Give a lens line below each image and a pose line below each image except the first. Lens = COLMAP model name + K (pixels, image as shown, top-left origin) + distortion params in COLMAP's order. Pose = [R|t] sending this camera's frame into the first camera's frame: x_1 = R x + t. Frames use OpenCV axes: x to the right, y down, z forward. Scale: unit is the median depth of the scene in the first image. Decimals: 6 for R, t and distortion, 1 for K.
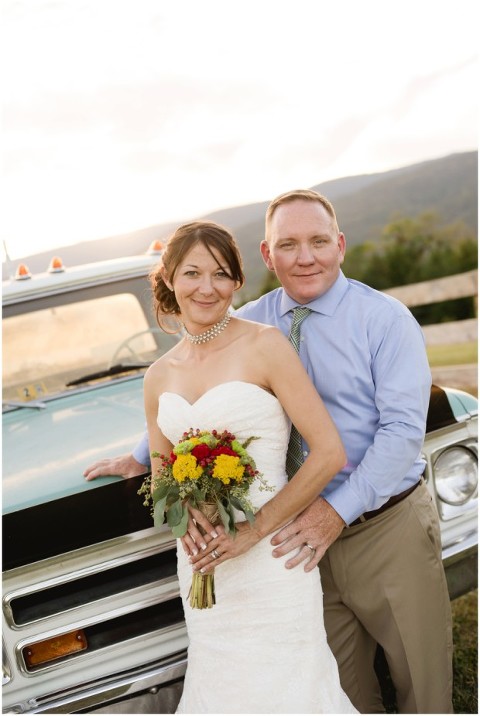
lens RADIAL K [[1029.9, 0, 237.8], [0, 1029.9, 357.8], [0, 0, 1]] dist [-0.034219, 0.000000]
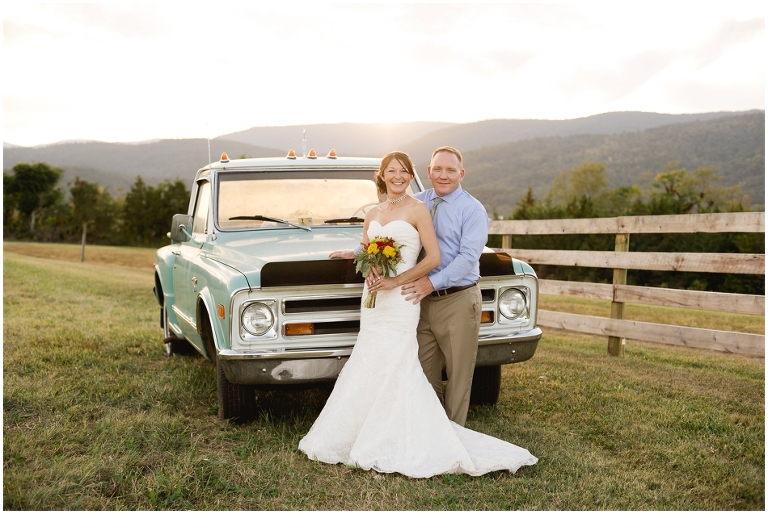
lens RADIAL K [[1104.7, 0, 384.9], [0, 1104.7, 256.6], [0, 0, 1]] dist [-0.034219, 0.000000]
pose [[0.973738, 0.209338, -0.089505, 0.198265], [-0.210385, 0.977616, -0.002321, 0.113930], [0.087016, 0.021091, 0.995984, -1.491407]]
